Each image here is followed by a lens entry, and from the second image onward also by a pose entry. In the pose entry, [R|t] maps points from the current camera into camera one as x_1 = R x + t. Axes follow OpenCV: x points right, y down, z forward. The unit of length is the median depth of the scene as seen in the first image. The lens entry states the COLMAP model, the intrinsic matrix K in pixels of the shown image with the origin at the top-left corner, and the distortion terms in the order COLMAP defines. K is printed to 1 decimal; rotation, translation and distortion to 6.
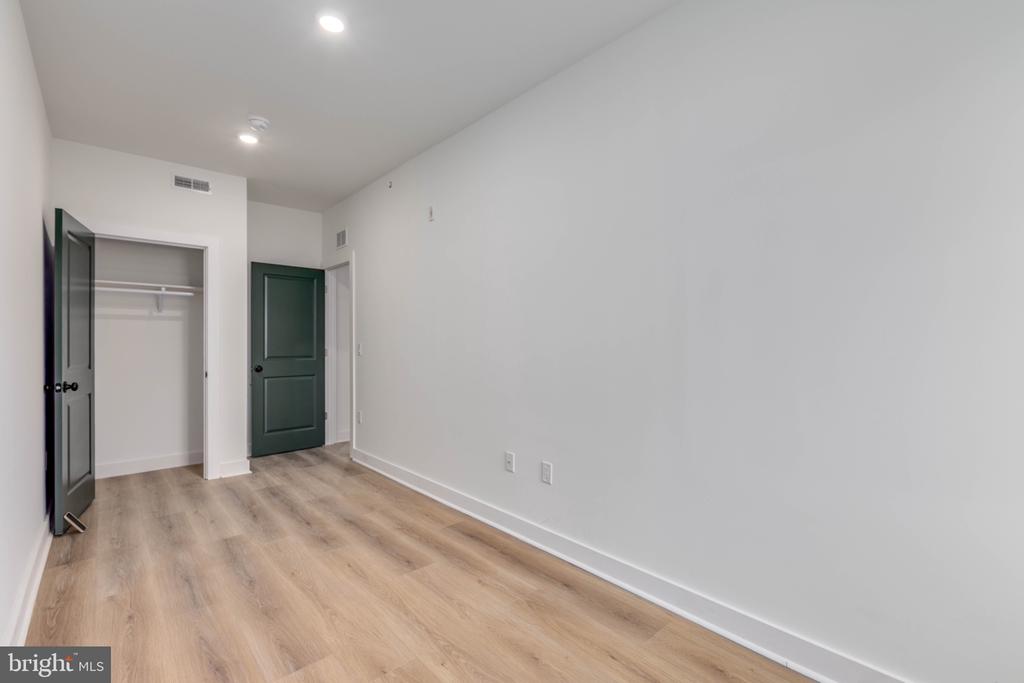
lens RADIAL K [[460.5, 0, 516.6], [0, 460.5, 342.4], [0, 0, 1]] dist [0.010461, -0.001216]
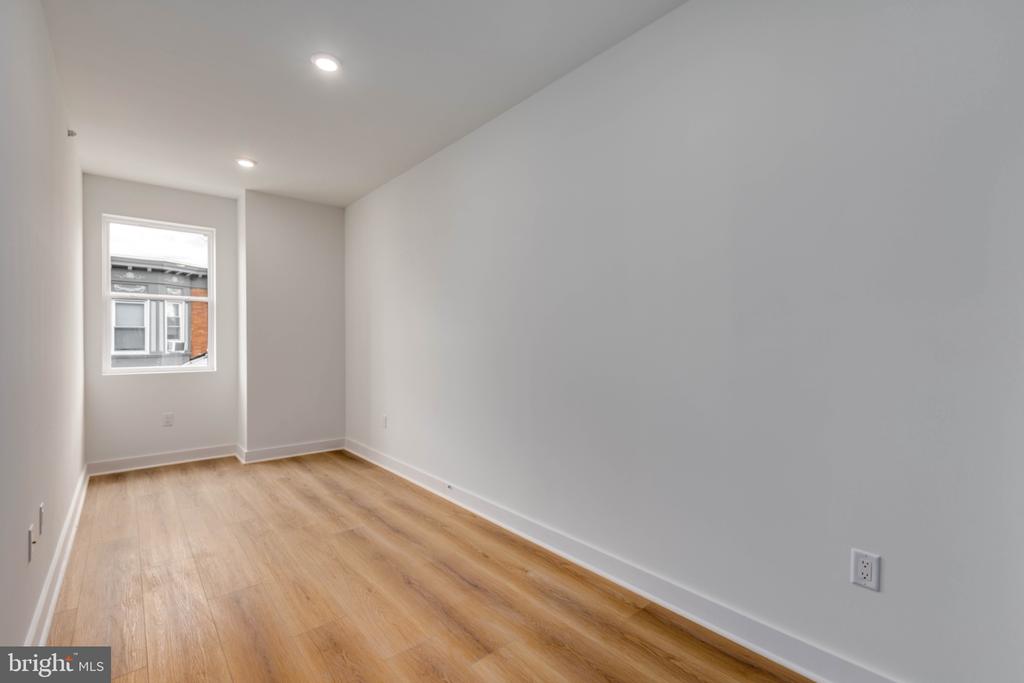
lens RADIAL K [[460.5, 0, 513.0], [0, 460.5, 343.6], [0, 0, 1]] dist [0.010461, -0.001216]
pose [[-0.999437, 0.005333, 0.033119, -0.811833], [0.005542, 0.999965, 0.006194, -0.000790], [-0.033085, 0.006374, -0.999432, 1.933173]]
